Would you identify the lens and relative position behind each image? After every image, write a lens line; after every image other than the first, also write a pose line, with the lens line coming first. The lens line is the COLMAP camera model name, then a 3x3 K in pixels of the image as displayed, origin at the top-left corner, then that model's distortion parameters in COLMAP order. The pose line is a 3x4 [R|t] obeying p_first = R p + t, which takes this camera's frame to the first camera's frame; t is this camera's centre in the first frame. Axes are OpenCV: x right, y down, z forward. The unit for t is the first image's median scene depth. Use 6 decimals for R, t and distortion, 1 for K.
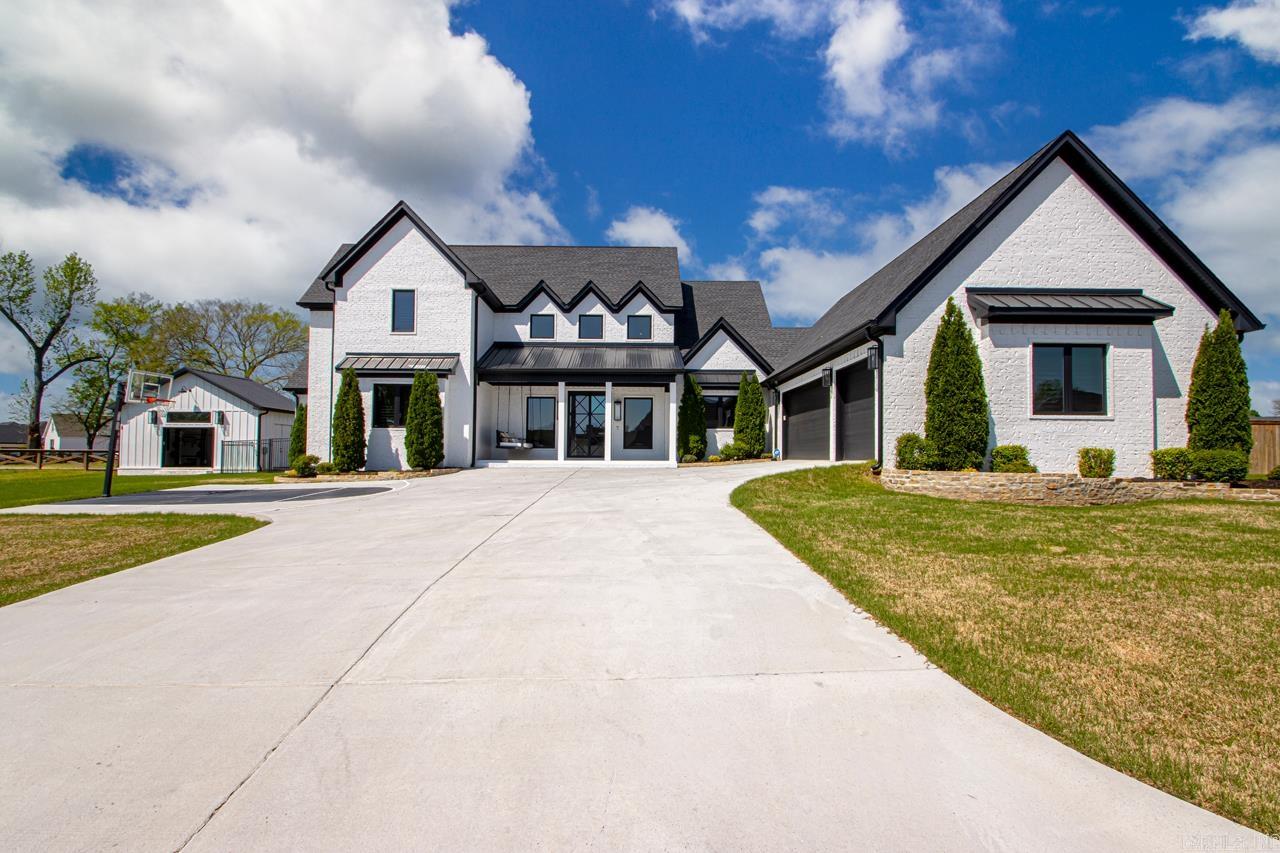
lens RADIAL K [[598.9, 0, 640.0], [0, 598.9, 426.5], [0, 0, 1]] dist [0.019784, 0.000059]
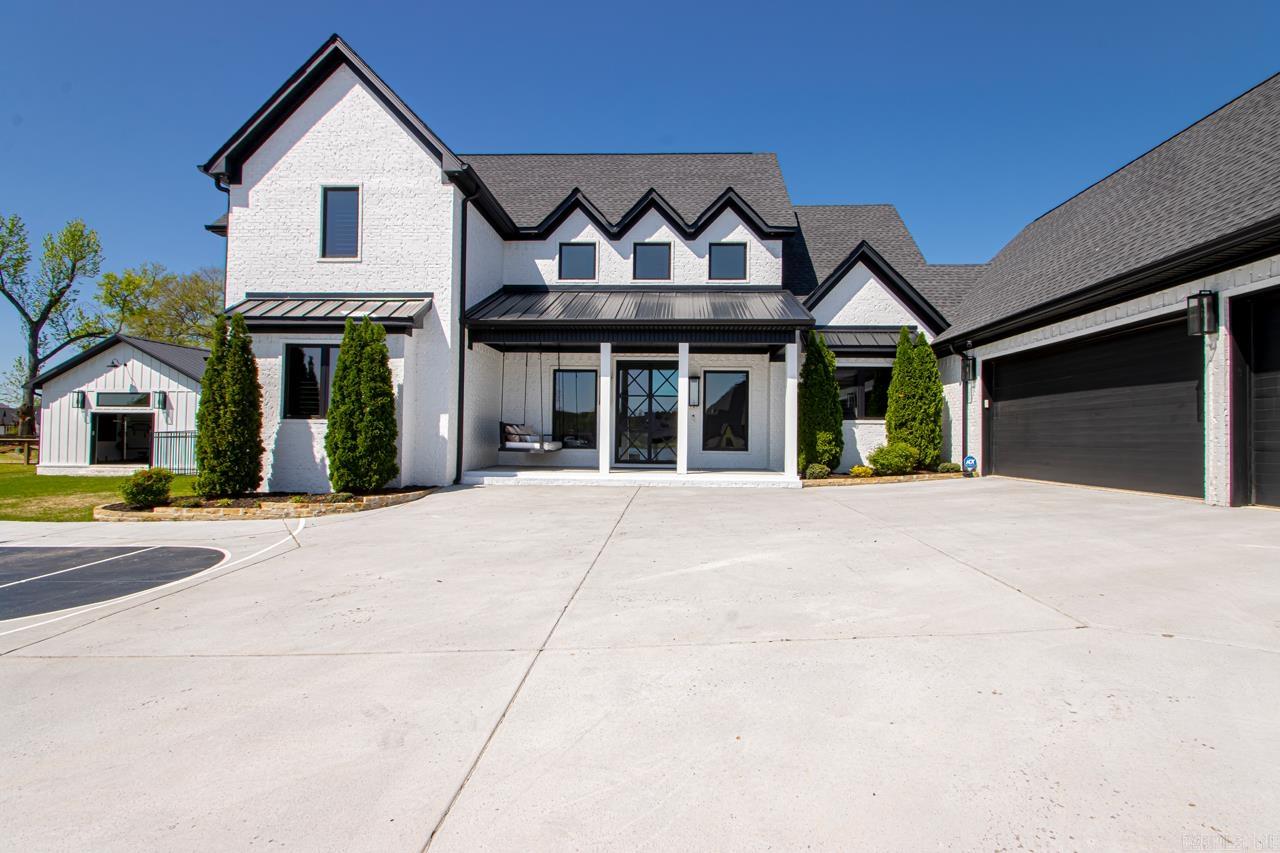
lens RADIAL K [[592.5, 0, 690.3], [0, 592.5, 422.7], [0, 0, 1]] dist [-0.000051, 0.000033]
pose [[0.999997, 0.002280, -0.000100, -0.042916], [-0.002277, 0.999728, 0.023200, -0.007523], [0.000153, -0.023199, 0.999731, 0.381409]]
